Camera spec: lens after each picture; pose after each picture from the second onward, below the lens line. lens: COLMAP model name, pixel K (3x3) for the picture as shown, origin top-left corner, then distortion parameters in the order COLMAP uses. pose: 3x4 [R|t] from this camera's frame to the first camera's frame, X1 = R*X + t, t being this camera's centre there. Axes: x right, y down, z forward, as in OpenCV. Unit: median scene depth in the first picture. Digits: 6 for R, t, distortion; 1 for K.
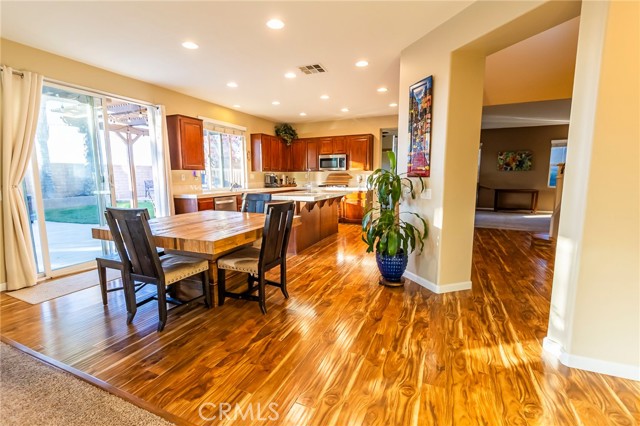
lens RADIAL K [[306.2, 0, 315.6], [0, 306.2, 213.3], [0, 0, 1]] dist [0.003322, -0.000783]
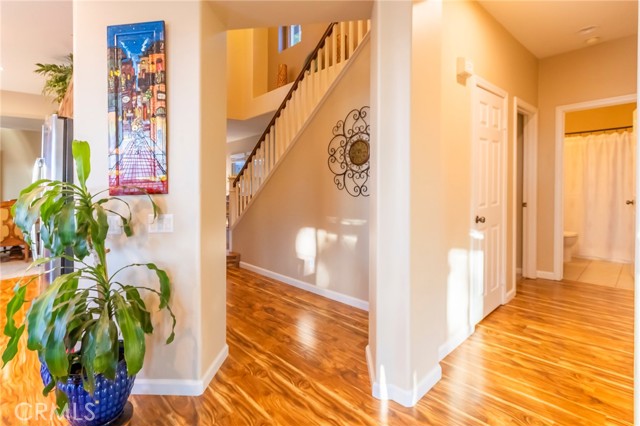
lens RADIAL K [[306.2, 0, 320.2], [0, 306.2, 188.5], [0, 0, 1]] dist [0.003322, -0.000783]
pose [[0.401956, -0.003522, 0.915652, -0.035415], [0.139537, 0.988549, -0.057452, -0.054725], [-0.904965, 0.150861, 0.397844, 0.512499]]
